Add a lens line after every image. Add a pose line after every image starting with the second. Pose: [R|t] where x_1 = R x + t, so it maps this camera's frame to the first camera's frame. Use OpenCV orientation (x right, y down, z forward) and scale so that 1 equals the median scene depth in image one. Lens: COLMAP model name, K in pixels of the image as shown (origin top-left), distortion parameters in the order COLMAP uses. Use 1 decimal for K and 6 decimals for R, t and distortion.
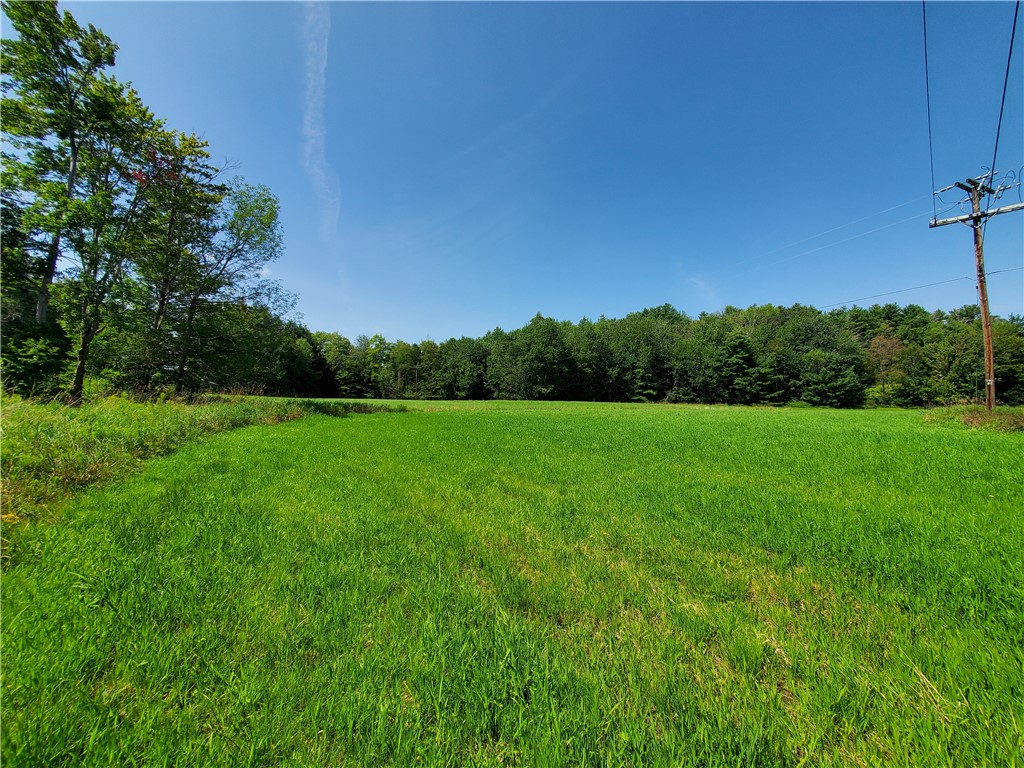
lens RADIAL K [[406.6, 0, 518.0], [0, 406.6, 378.8], [0, 0, 1]] dist [0.003608, 0.000017]
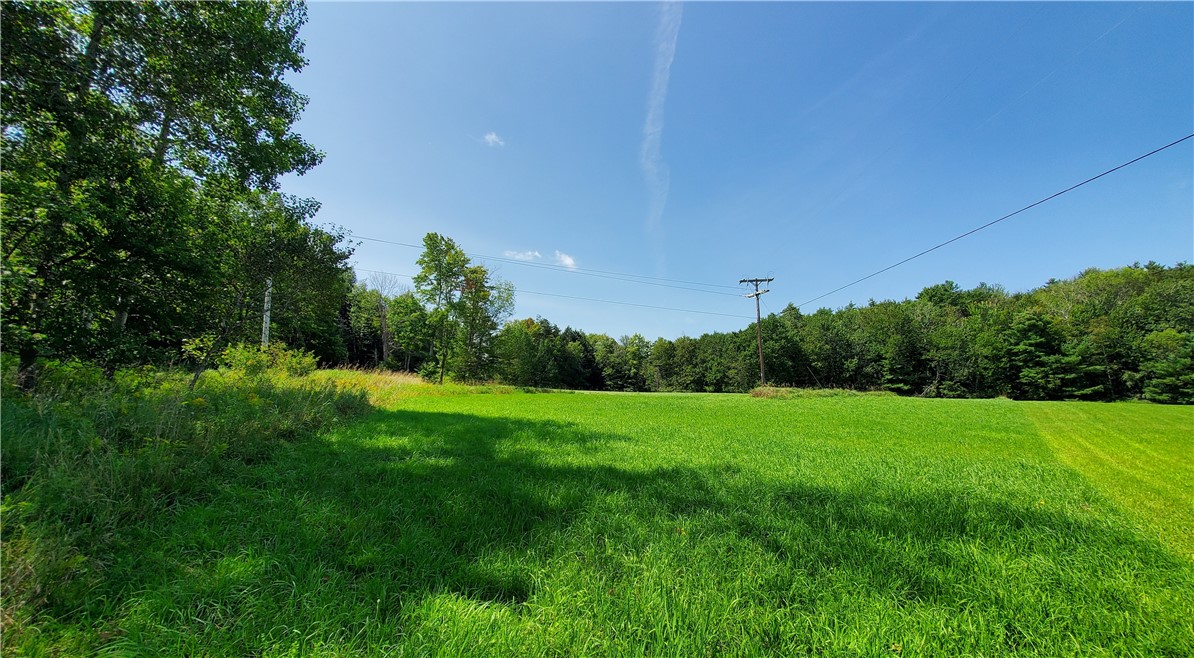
lens RADIAL K [[460.0, 0, 602.8], [0, 460.0, 327.4], [0, 0, 1]] dist [0.027687, 0.000416]
pose [[0.884974, -0.059179, -0.461864, 0.222220], [0.012667, 0.994583, -0.103166, 0.001029], [0.465468, 0.085449, 0.880930, -0.208691]]
